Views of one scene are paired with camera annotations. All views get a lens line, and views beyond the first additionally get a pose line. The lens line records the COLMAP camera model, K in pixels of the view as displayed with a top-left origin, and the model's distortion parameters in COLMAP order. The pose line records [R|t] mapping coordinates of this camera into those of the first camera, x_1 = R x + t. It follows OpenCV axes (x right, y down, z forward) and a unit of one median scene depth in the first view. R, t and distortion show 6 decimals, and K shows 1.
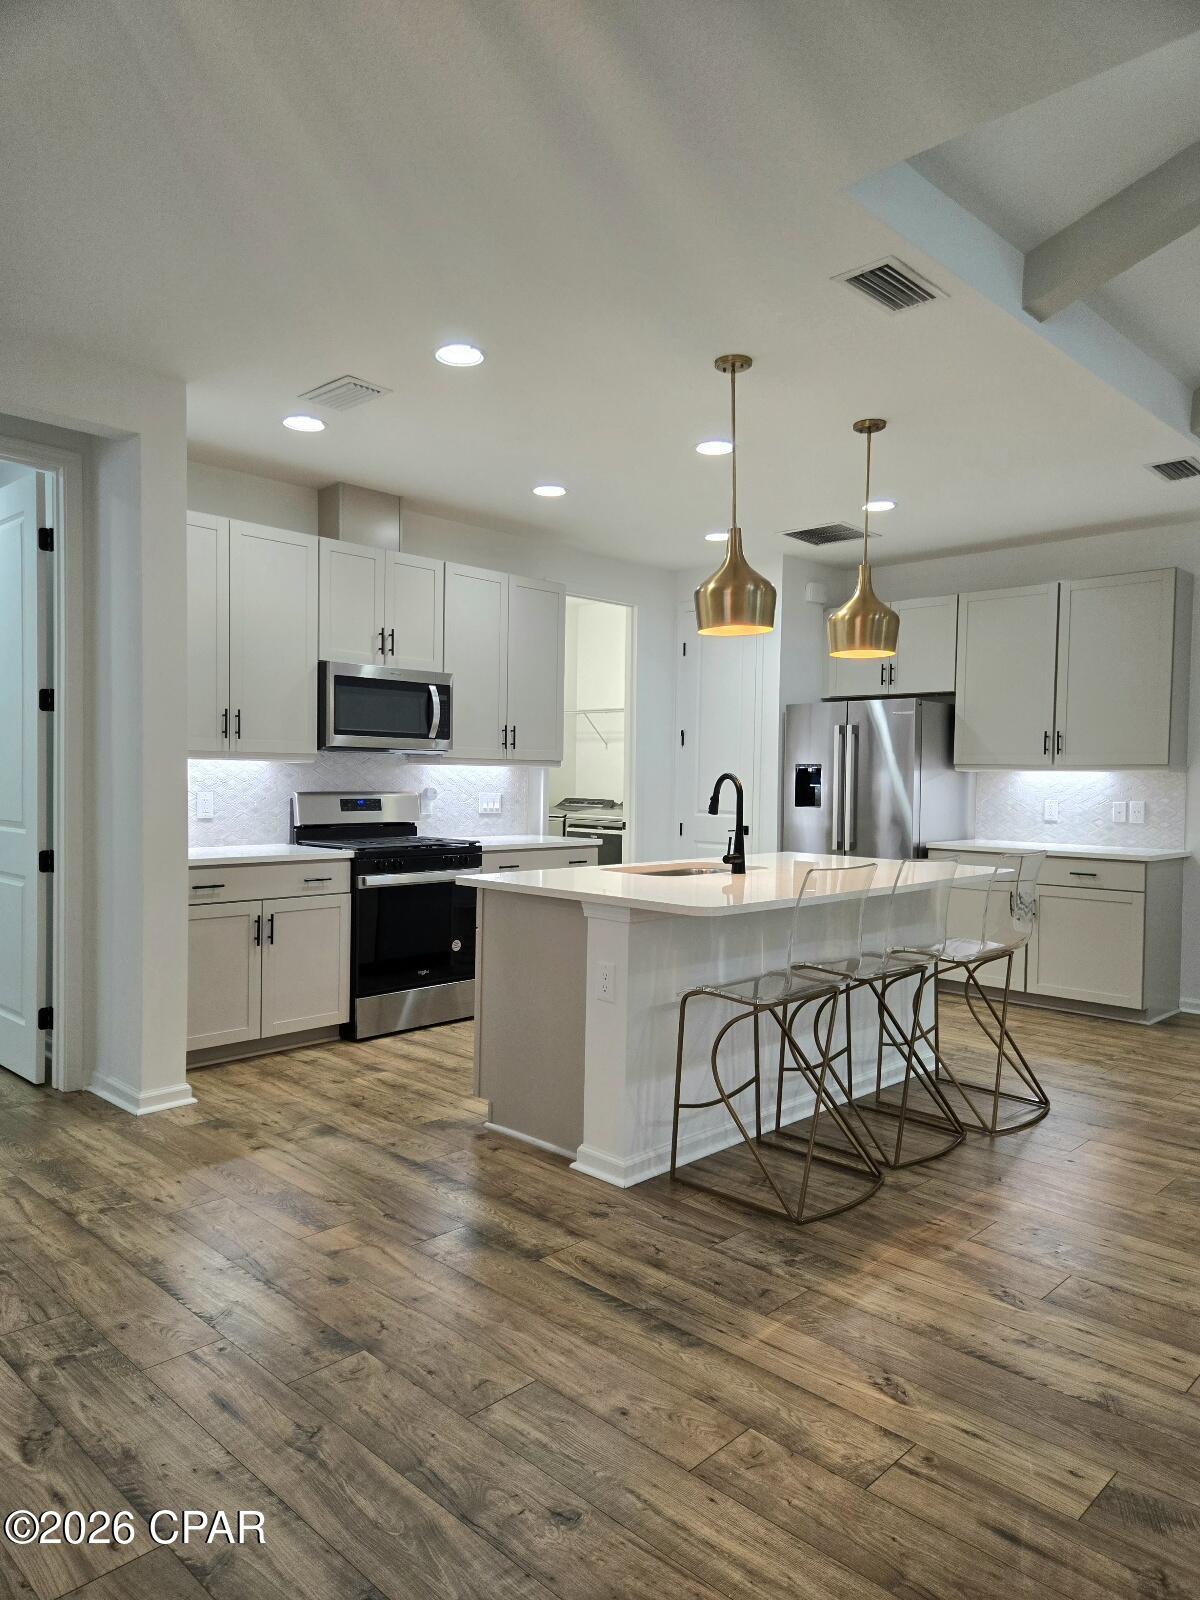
lens RADIAL K [[1080.3, 0, 600.0], [0, 1080.3, 800.0], [0, 0, 1]] dist [-0.005354, -0.001784]
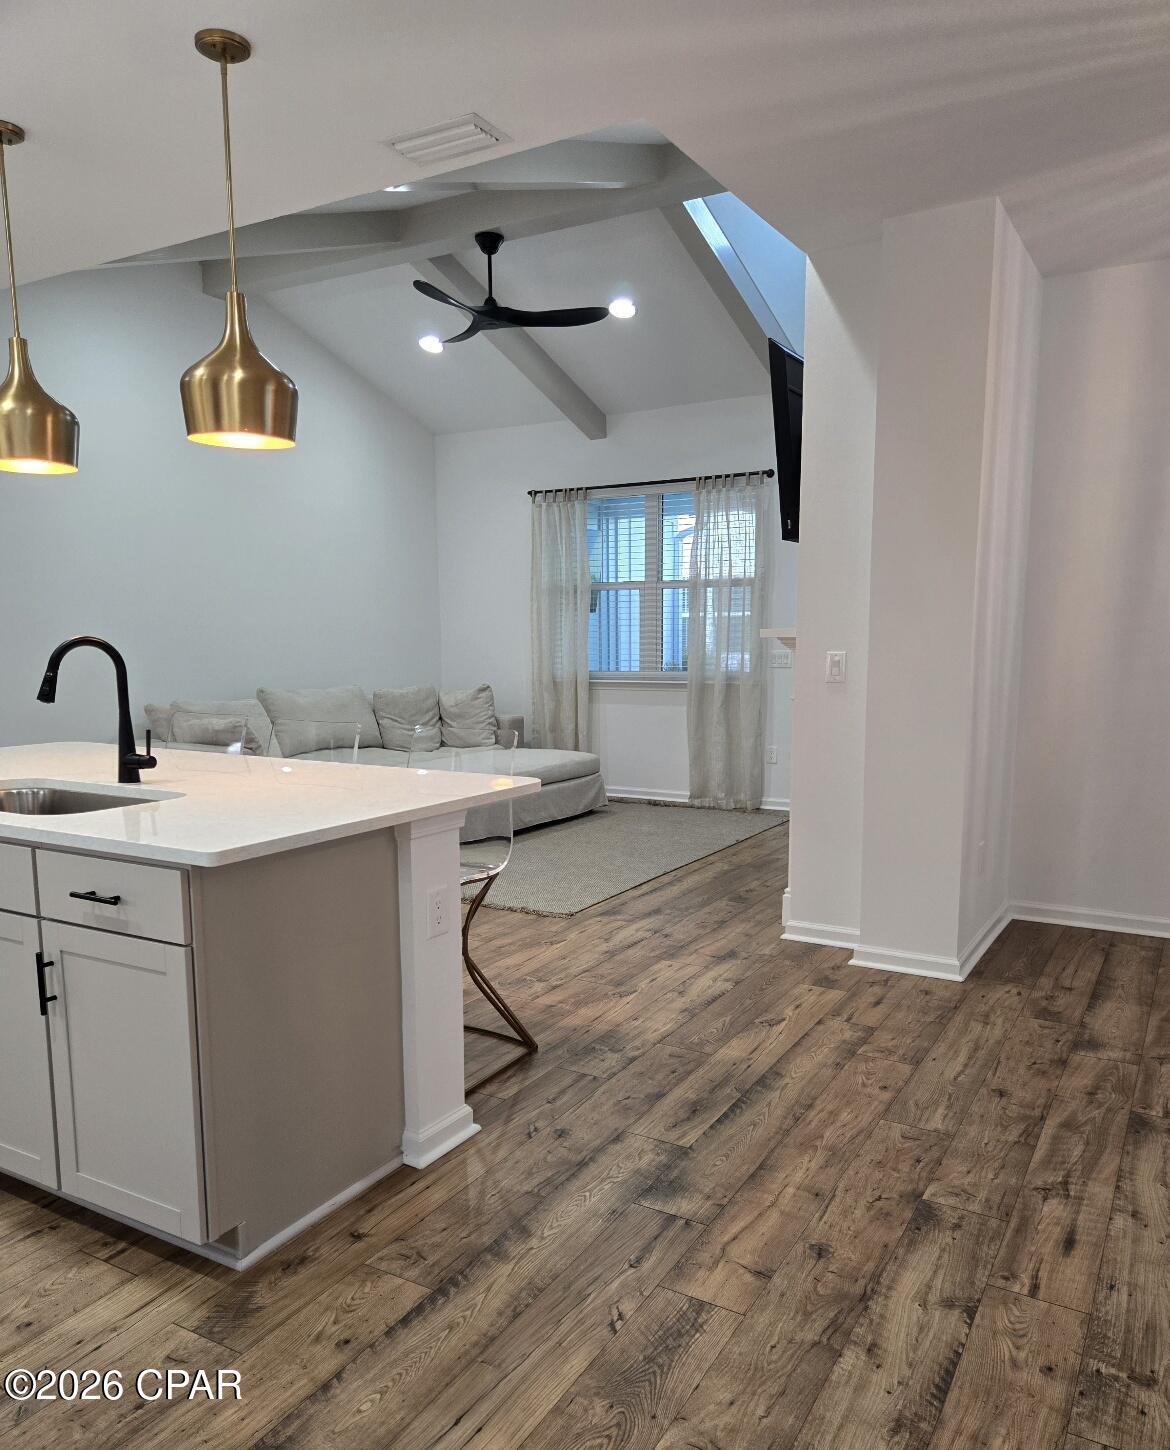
lens RADIAL K [[1112.4, 0, 584.4], [0, 1112.4, 794.2], [0, 0, 1]] dist [0.001756, -0.007996]
pose [[-0.243628, -0.164247, 0.955860, -0.873889], [0.034654, 0.983453, 0.177821, -0.057367], [-0.969249, 0.076447, -0.233905, 1.223512]]
